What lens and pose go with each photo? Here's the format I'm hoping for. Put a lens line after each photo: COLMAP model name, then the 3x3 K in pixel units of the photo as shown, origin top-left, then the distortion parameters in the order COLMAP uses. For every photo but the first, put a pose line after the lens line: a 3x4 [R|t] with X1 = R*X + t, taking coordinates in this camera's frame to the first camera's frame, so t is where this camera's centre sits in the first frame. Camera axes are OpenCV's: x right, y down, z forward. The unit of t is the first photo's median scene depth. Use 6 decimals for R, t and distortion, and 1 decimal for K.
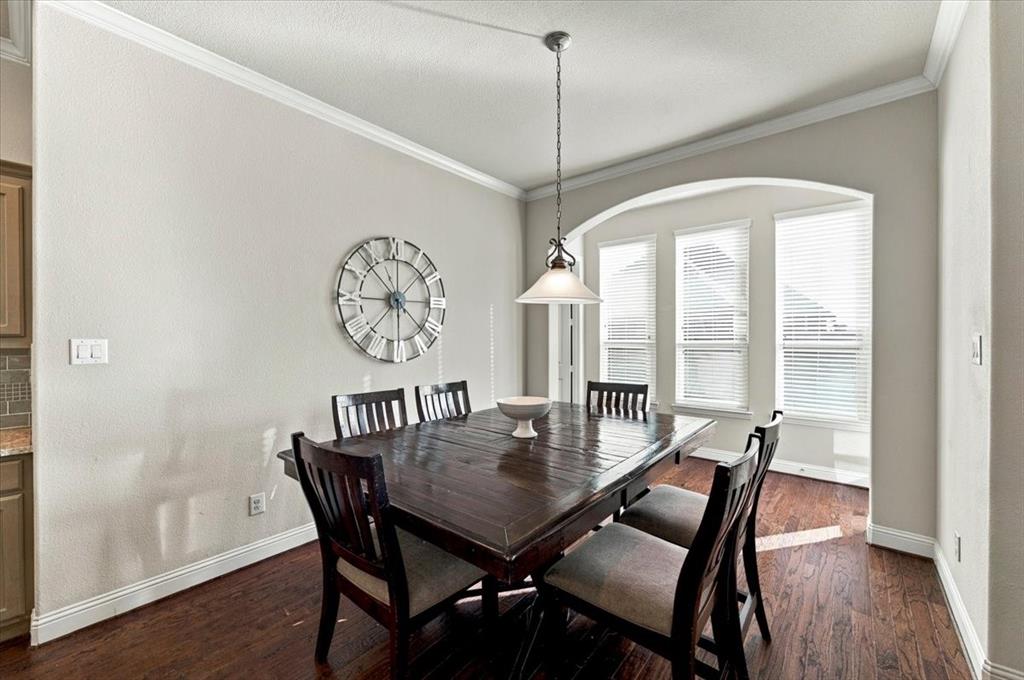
lens RADIAL K [[401.1, 0, 512.0], [0, 401.1, 340.0], [0, 0, 1]] dist [-0.002429, 0.000370]
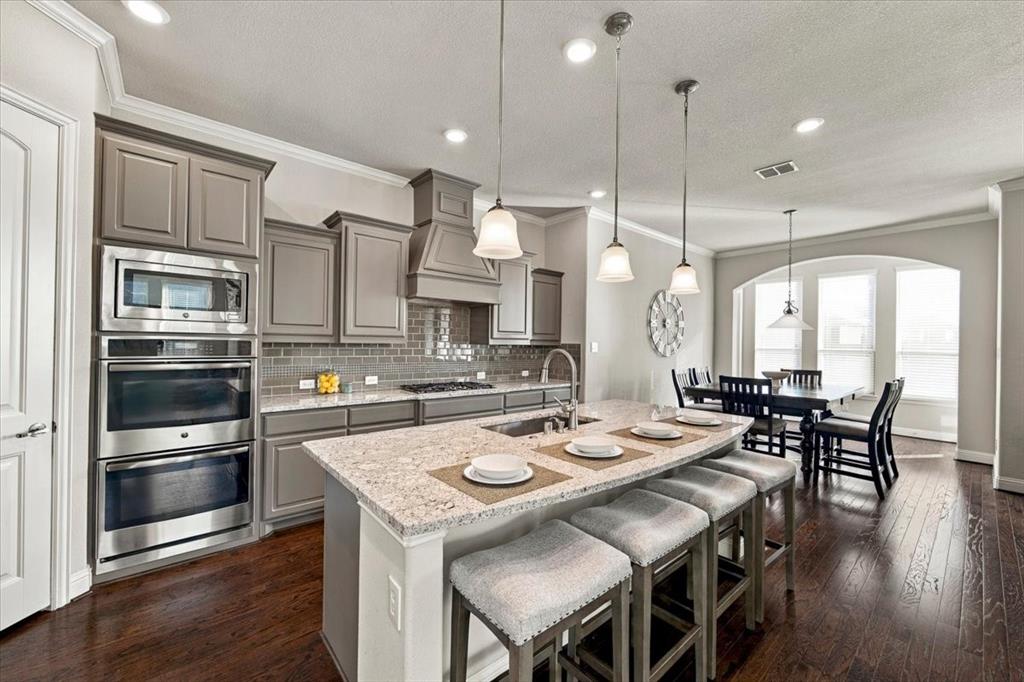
lens RADIAL K [[401.1, 0, 512.0], [0, 401.1, 341.0], [0, 0, 1]] dist [-0.002429, 0.000370]
pose [[0.986409, 0.015007, -0.163623, -0.787311], [-0.016299, 0.999846, -0.006553, 0.008026], [0.163499, 0.009131, 0.986501, -1.096768]]
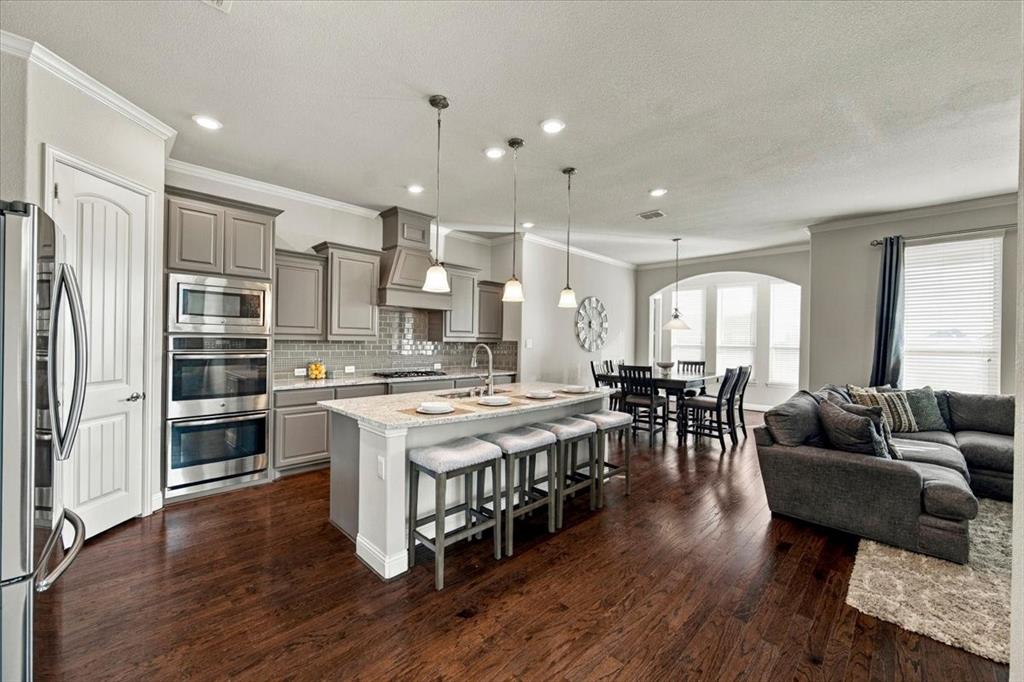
lens RADIAL K [[401.1, 0, 512.0], [0, 401.1, 341.0], [0, 0, 1]] dist [-0.002429, 0.000370]
pose [[0.996648, 0.015572, -0.080308, -0.635661], [-0.015726, 0.999876, -0.001279, 0.007889], [0.080278, 0.002537, 0.996769, -1.514776]]
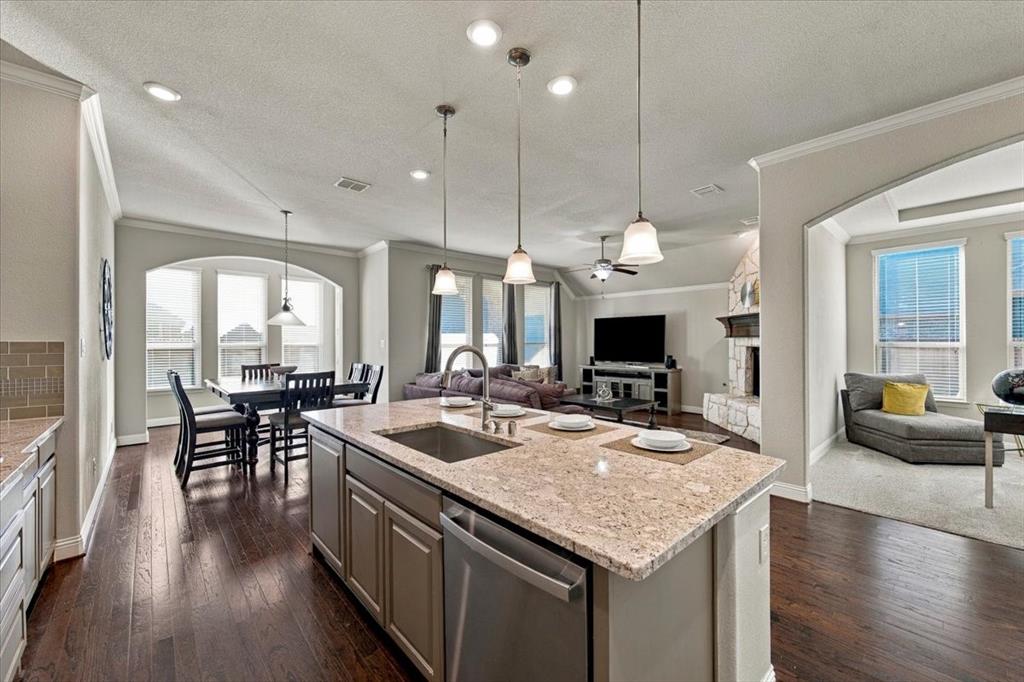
lens RADIAL K [[401.1, 0, 512.0], [0, 401.1, 341.0], [0, 0, 1]] dist [-0.002429, 0.000370]
pose [[0.131805, 0.001224, 0.991275, -1.521919], [0.008086, 0.999965, -0.002310, 0.010608], [-0.991243, 0.008320, 0.131791, -0.461812]]
